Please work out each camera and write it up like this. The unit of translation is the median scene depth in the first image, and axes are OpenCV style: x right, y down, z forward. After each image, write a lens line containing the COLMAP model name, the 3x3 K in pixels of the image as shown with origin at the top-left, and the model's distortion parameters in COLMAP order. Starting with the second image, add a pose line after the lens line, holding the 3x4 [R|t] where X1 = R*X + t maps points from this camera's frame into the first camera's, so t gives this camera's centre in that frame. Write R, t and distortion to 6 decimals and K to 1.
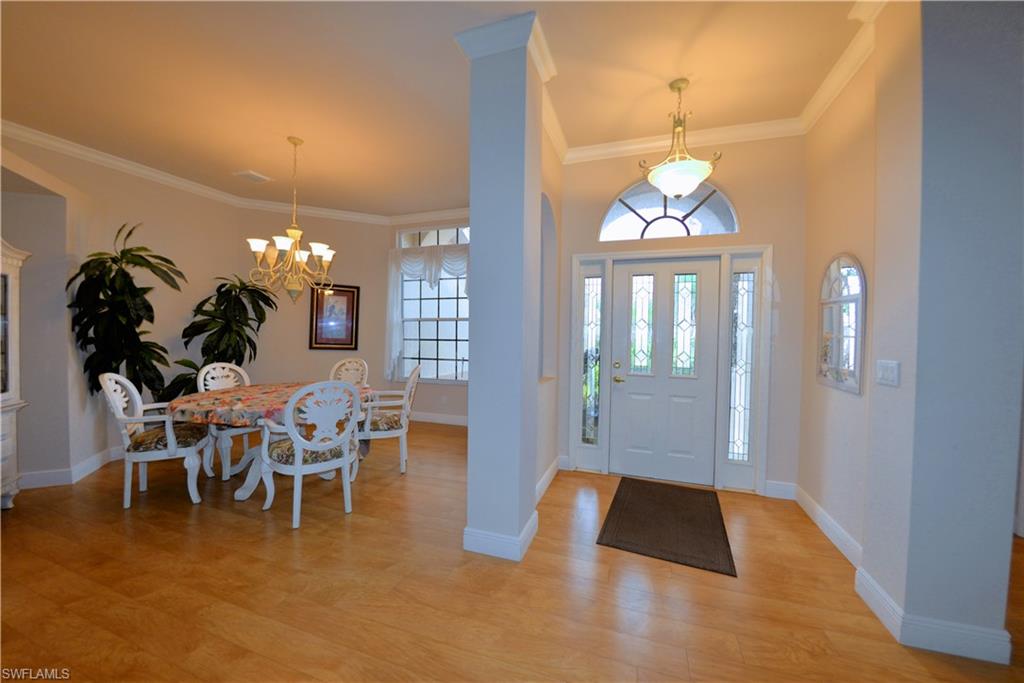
lens RADIAL K [[359.8, 0, 510.7], [0, 359.8, 339.4], [0, 0, 1]] dist [-0.022311, -0.000116]
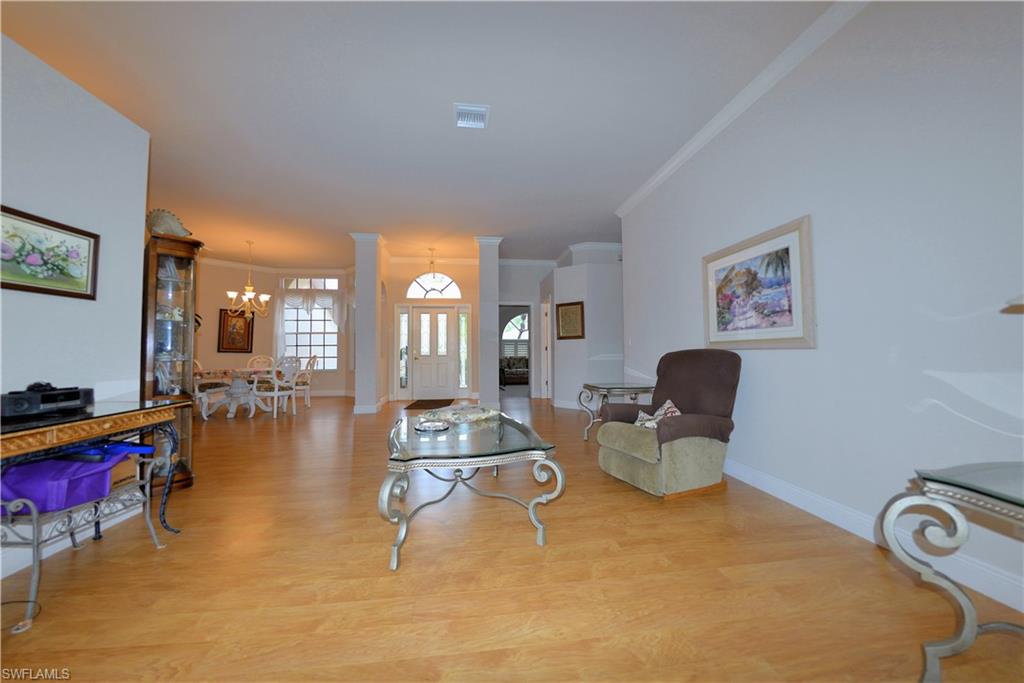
lens RADIAL K [[359.8, 0, 510.7], [0, 359.8, 339.4], [0, 0, 1]] dist [-0.022311, -0.000116]
pose [[0.891775, -0.003675, 0.452464, -0.199074], [0.025867, 0.998746, -0.042871, 0.105364], [-0.451739, 0.049935, 0.890752, -1.357010]]
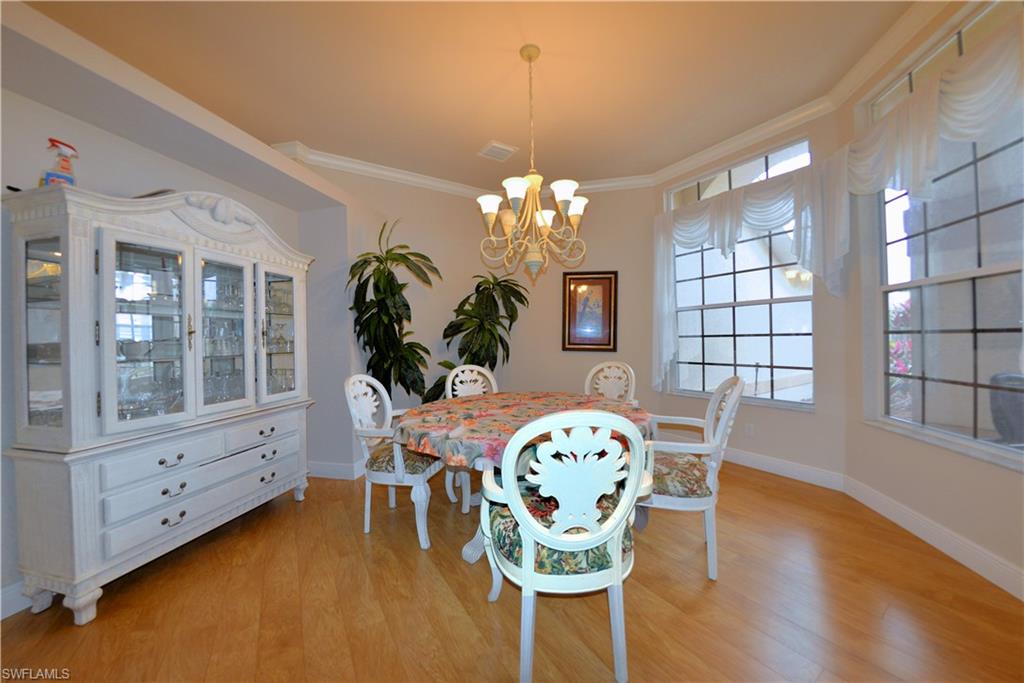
lens RADIAL K [[359.8, 0, 510.7], [0, 359.8, 339.4], [0, 0, 1]] dist [-0.022311, -0.000116]
pose [[0.781956, -0.024224, -0.622862, -0.187014], [0.016924, 0.999701, -0.017633, 0.020440], [0.623104, 0.003246, 0.782133, 0.376860]]
